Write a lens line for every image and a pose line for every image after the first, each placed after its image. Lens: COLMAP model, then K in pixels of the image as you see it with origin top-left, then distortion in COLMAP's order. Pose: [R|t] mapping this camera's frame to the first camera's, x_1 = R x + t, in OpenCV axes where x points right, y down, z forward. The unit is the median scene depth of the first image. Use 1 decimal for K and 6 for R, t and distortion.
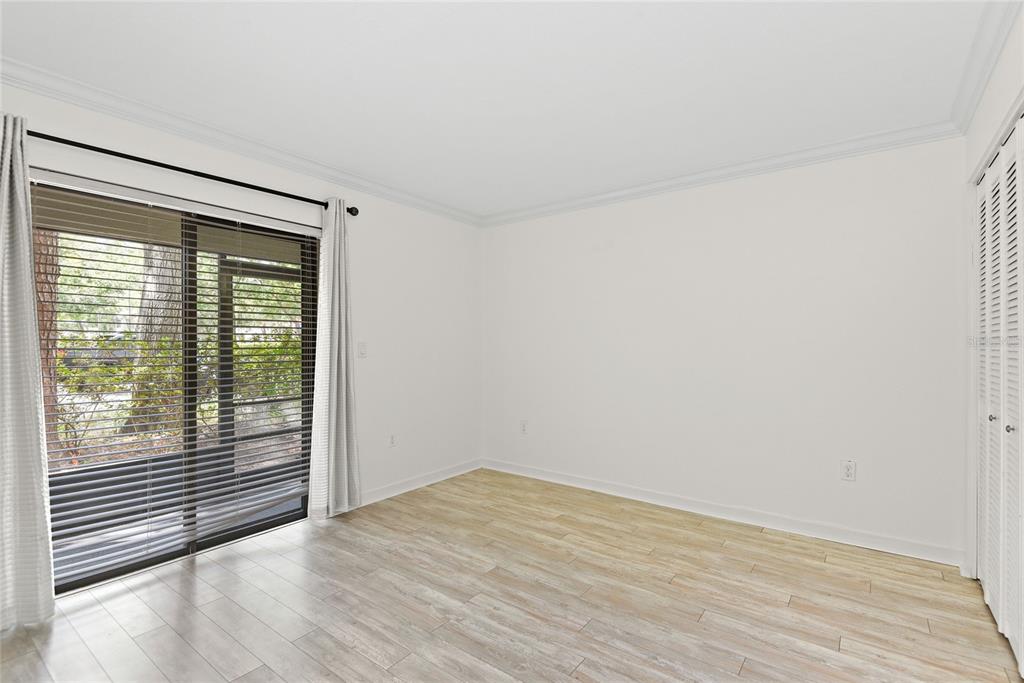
lens RADIAL K [[479.1, 0, 511.5], [0, 479.1, 341.8], [0, 0, 1]] dist [0.013052, -0.005328]
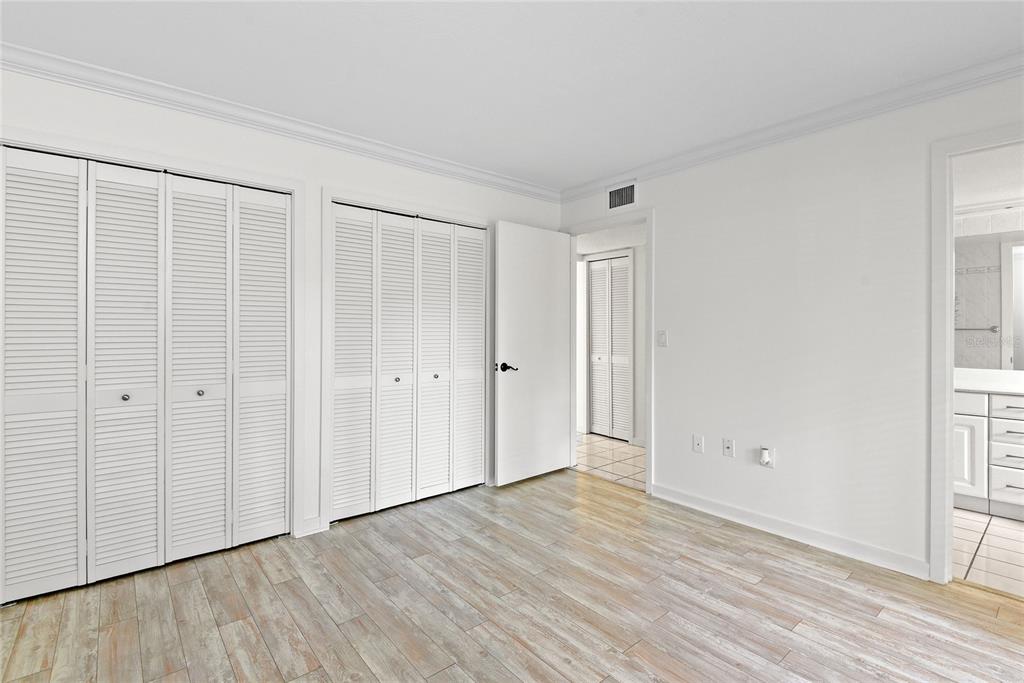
lens RADIAL K [[479.1, 0, 513.0], [0, 479.1, 335.7], [0, 0, 1]] dist [0.013052, -0.005328]
pose [[-0.973915, -0.006141, 0.226828, -0.132351], [-0.005101, 0.999974, 0.005170, 0.004698], [-0.226854, 0.003878, -0.973921, 1.957605]]
